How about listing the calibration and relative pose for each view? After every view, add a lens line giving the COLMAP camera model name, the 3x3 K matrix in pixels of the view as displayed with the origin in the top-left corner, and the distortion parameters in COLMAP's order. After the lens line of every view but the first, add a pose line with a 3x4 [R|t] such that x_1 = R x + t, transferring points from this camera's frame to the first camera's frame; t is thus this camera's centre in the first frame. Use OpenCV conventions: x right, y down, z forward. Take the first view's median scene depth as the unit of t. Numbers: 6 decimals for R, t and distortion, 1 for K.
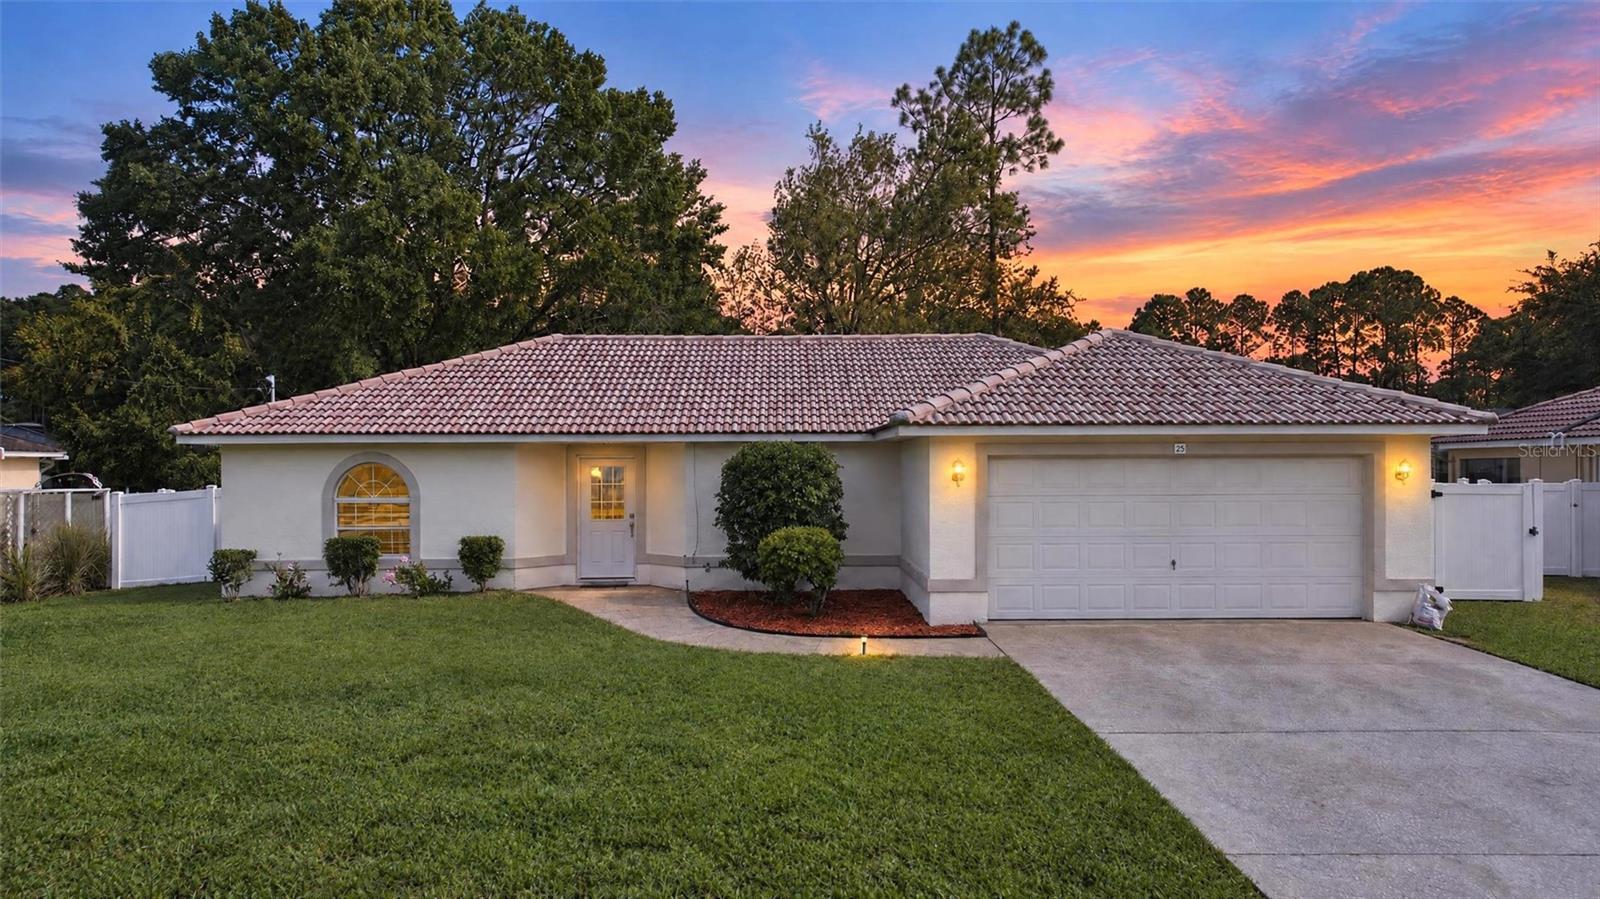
lens RADIAL K [[1088.4, 0, 812.2], [0, 1088.4, 454.4], [0, 0, 1]] dist [0.010516, 0.026307]
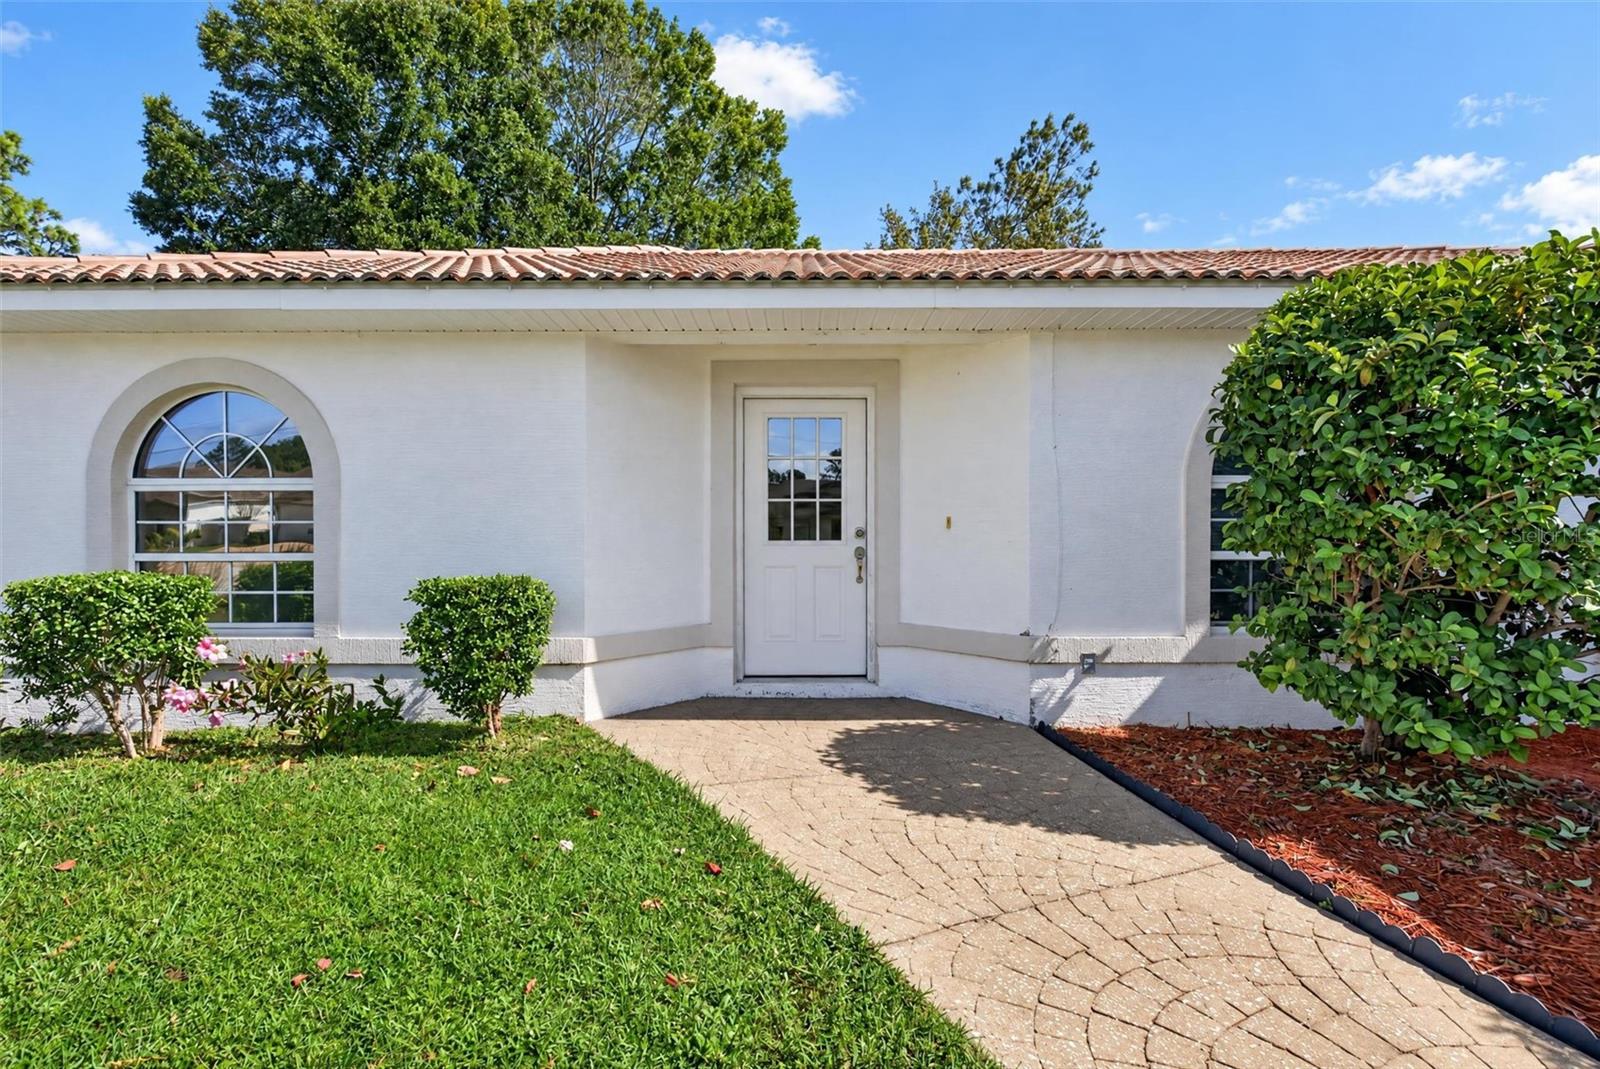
lens RADIAL K [[703.3, 0, 796.6], [0, 703.3, 542.4], [0, 0, 1]] dist [0.001851, 0.000141]
pose [[0.999605, 0.001789, -0.028049, -0.195892], [-0.001125, 0.999719, 0.023669, 0.055548], [0.028083, -0.023628, 0.999326, 0.763950]]
